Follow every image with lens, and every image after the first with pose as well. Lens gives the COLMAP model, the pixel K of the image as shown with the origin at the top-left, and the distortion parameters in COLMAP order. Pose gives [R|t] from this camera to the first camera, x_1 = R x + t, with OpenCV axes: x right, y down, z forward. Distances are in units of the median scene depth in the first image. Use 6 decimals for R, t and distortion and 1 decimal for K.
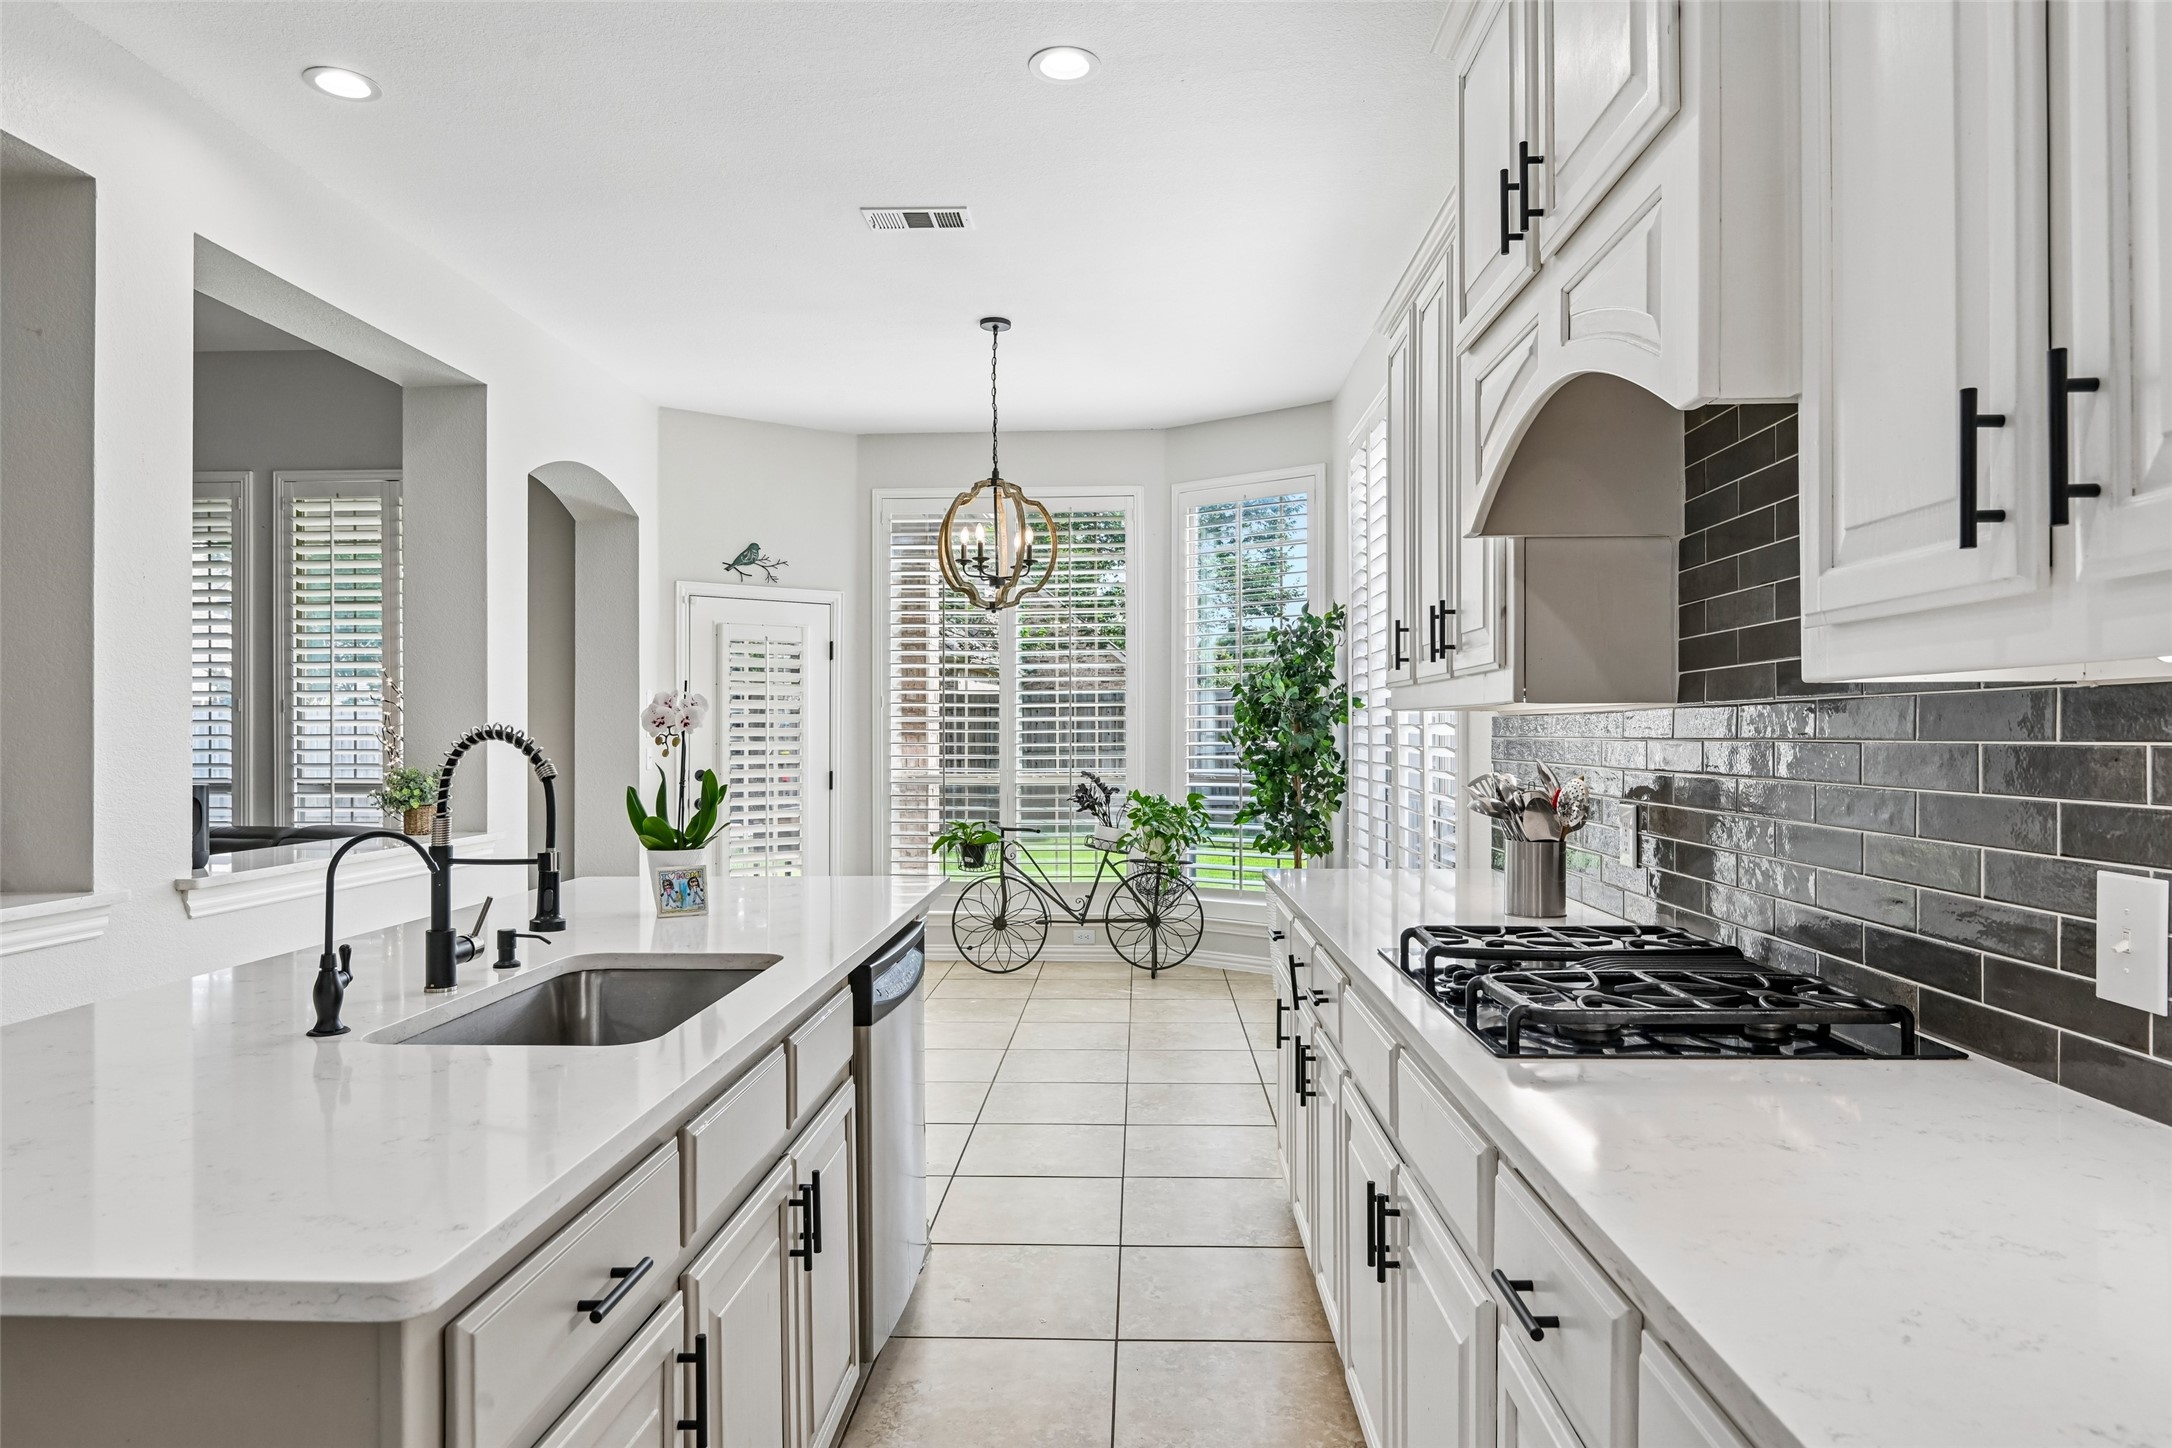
lens RADIAL K [[1282.7, 0, 1093.8], [0, 1282.7, 731.1], [0, 0, 1]] dist [0.008355, -0.014253]
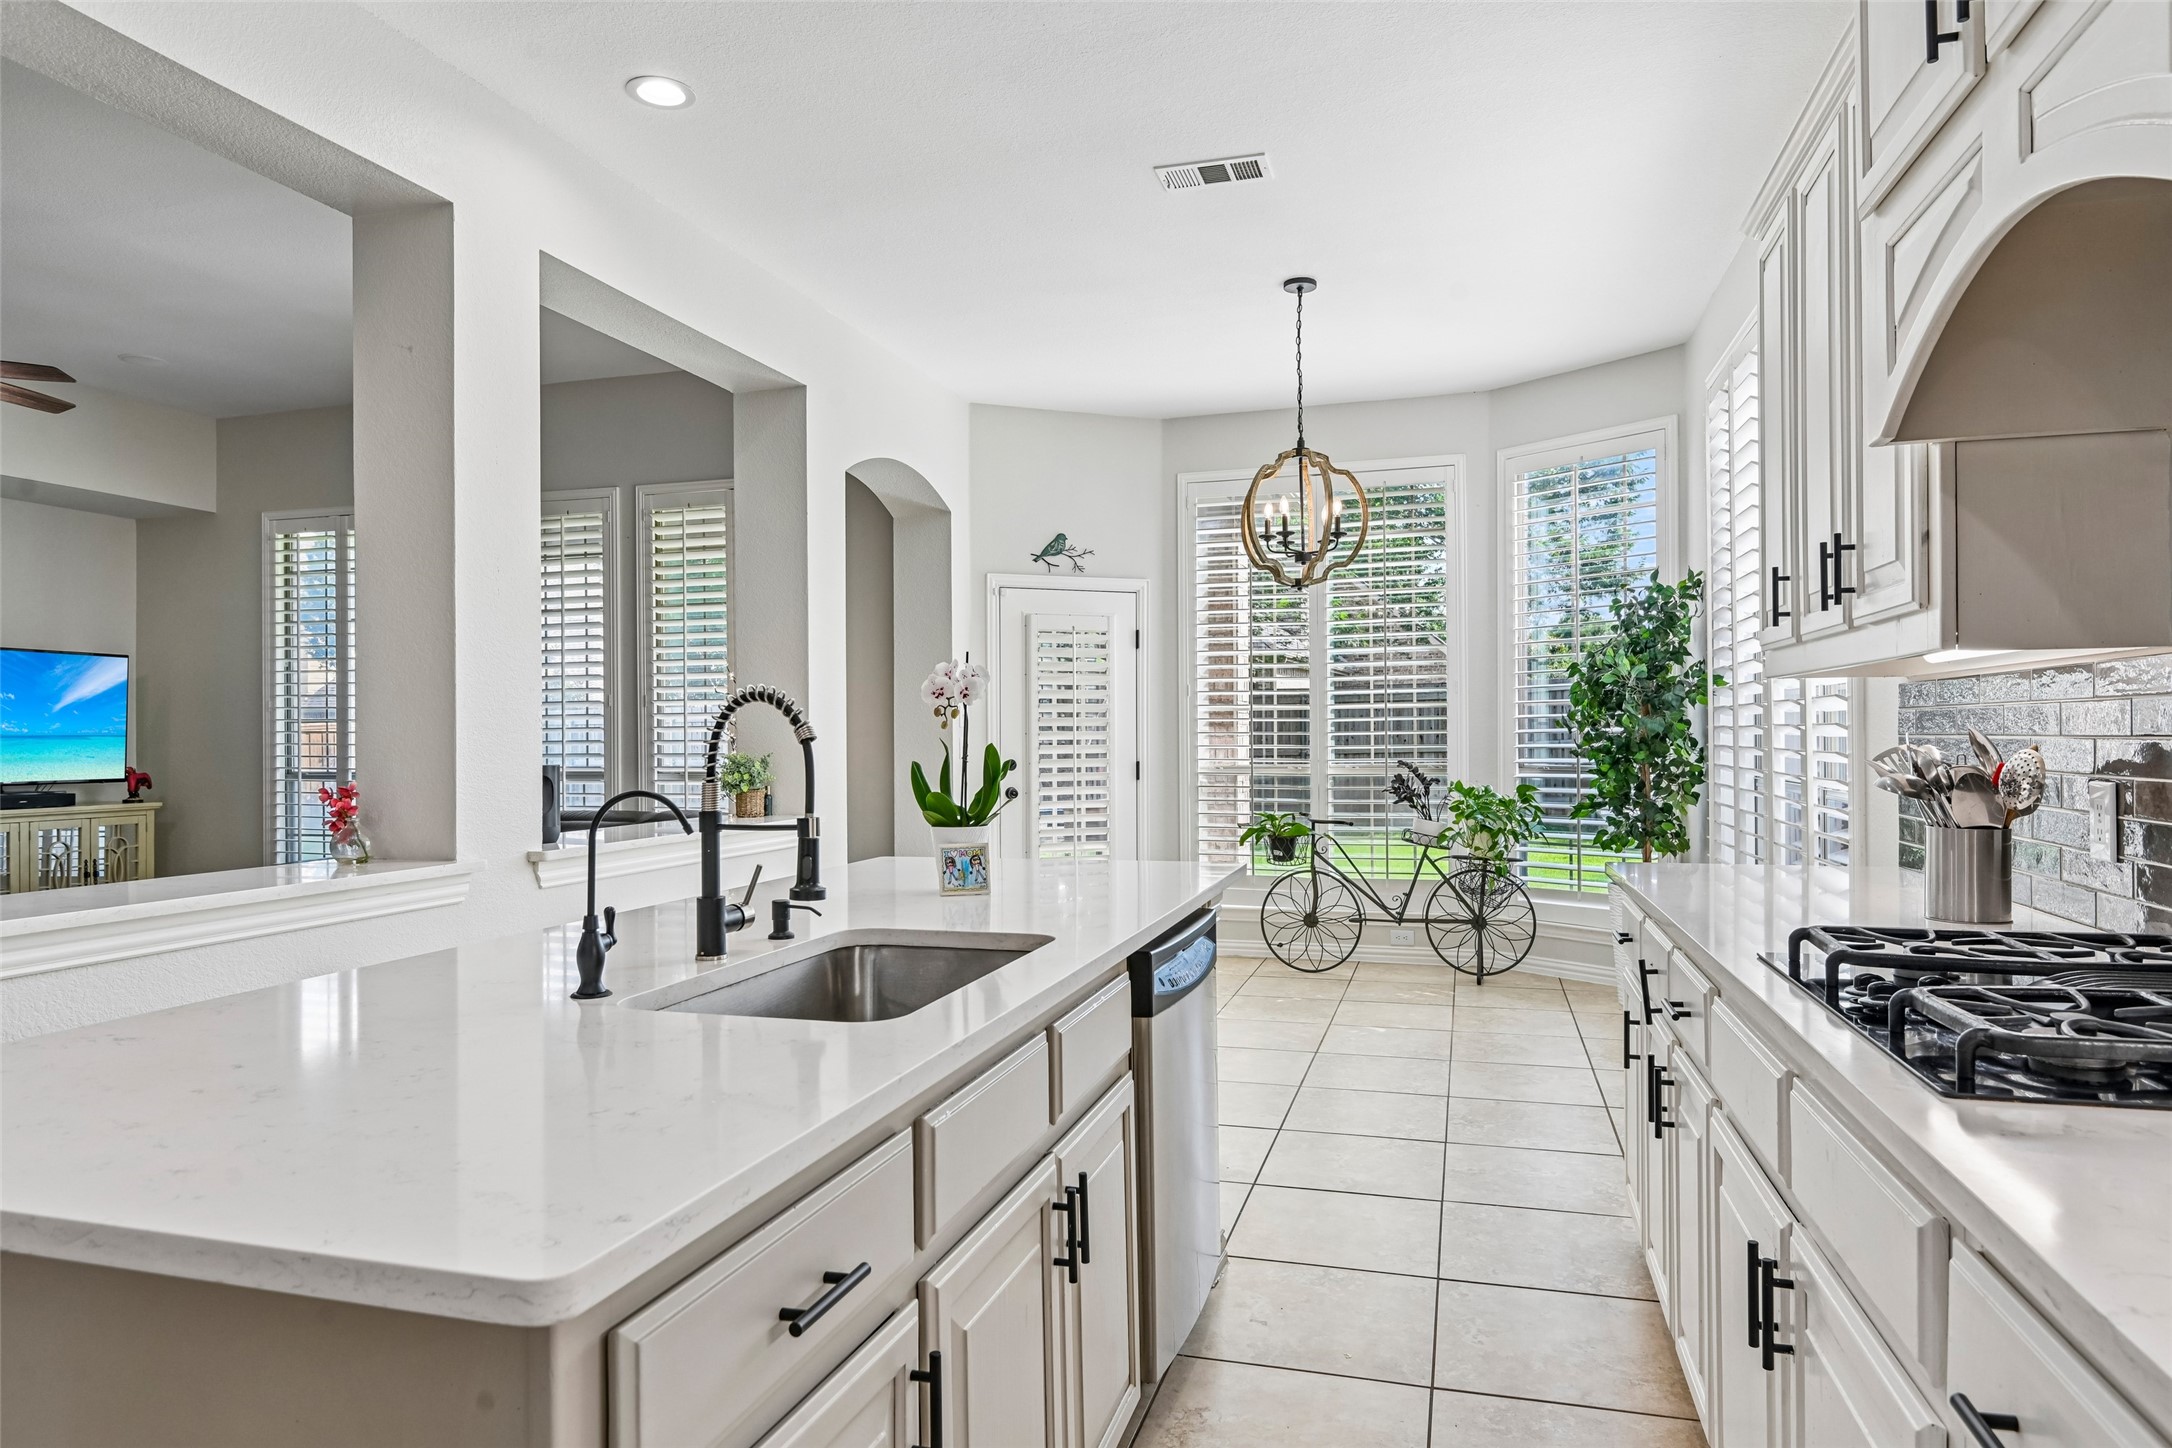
lens RADIAL K [[1282.7, 0, 1093.8], [0, 1282.7, 731.3], [0, 0, 1]] dist [0.008355, -0.014253]
pose [[0.969607, -0.005816, -0.244598, 0.005500], [0.005894, 0.999983, -0.000411, 0.011277], [0.244597, -0.001043, 0.969624, 0.044940]]
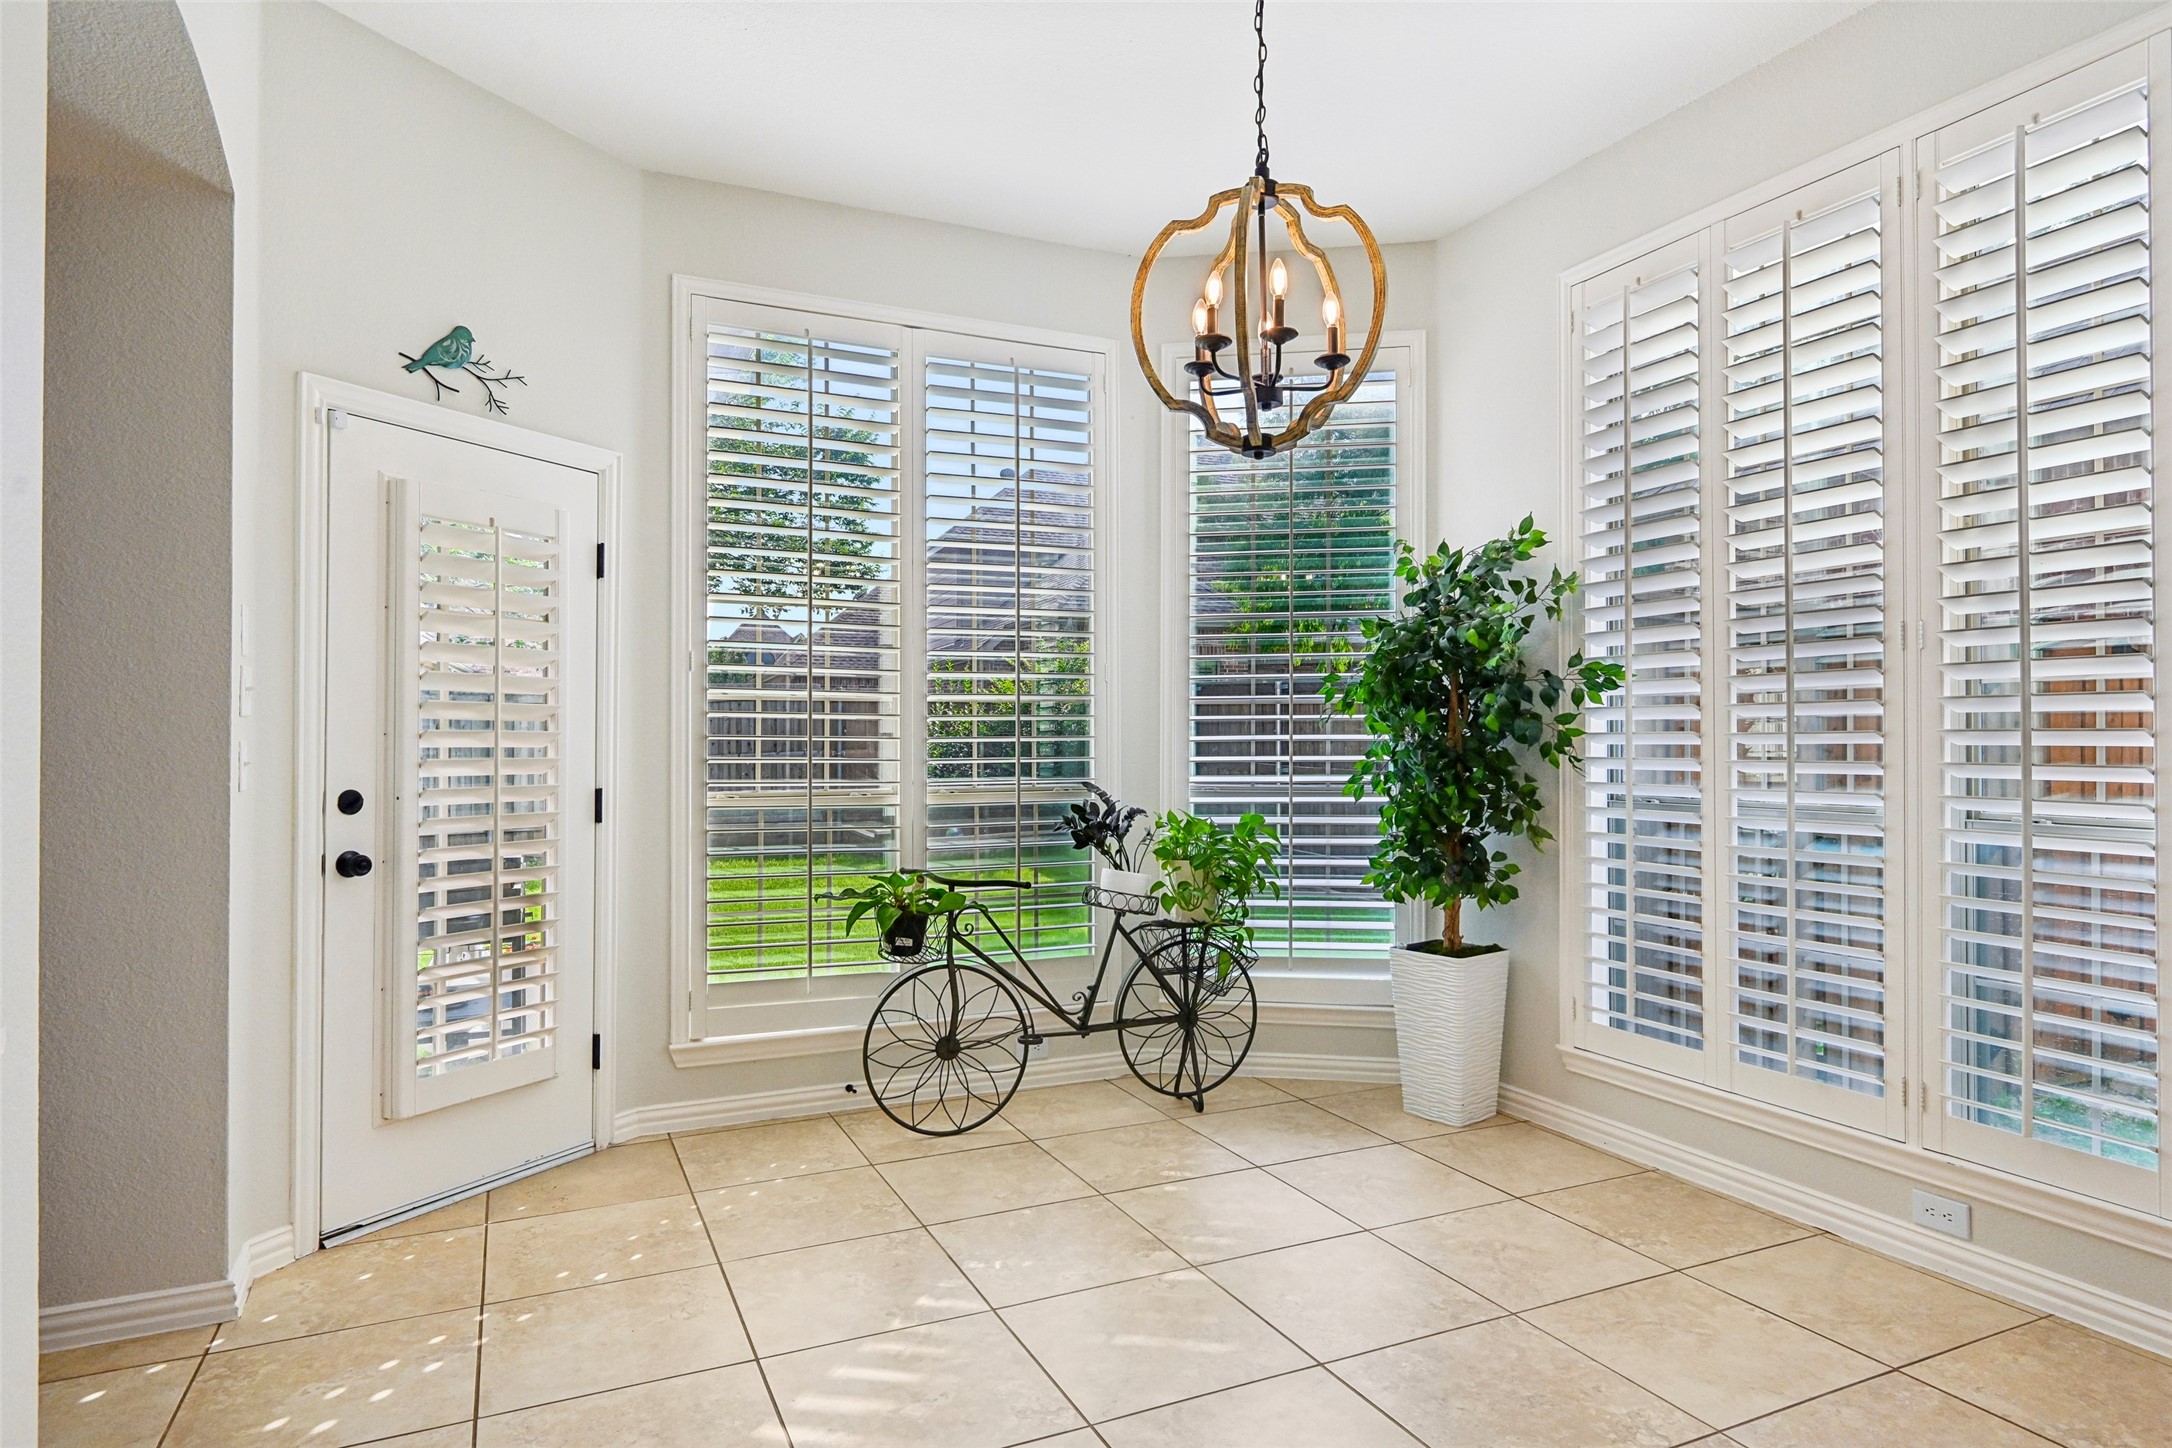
lens RADIAL K [[1256.5, 0, 1093.9], [0, 1256.5, 733.6], [0, 0, 1]] dist [0.004618, -0.003149]
pose [[0.886357, 0.004711, 0.462979, -0.354938], [-0.003024, 0.999986, -0.004387, 0.014194], [-0.462993, 0.002488, 0.886359, 0.600836]]
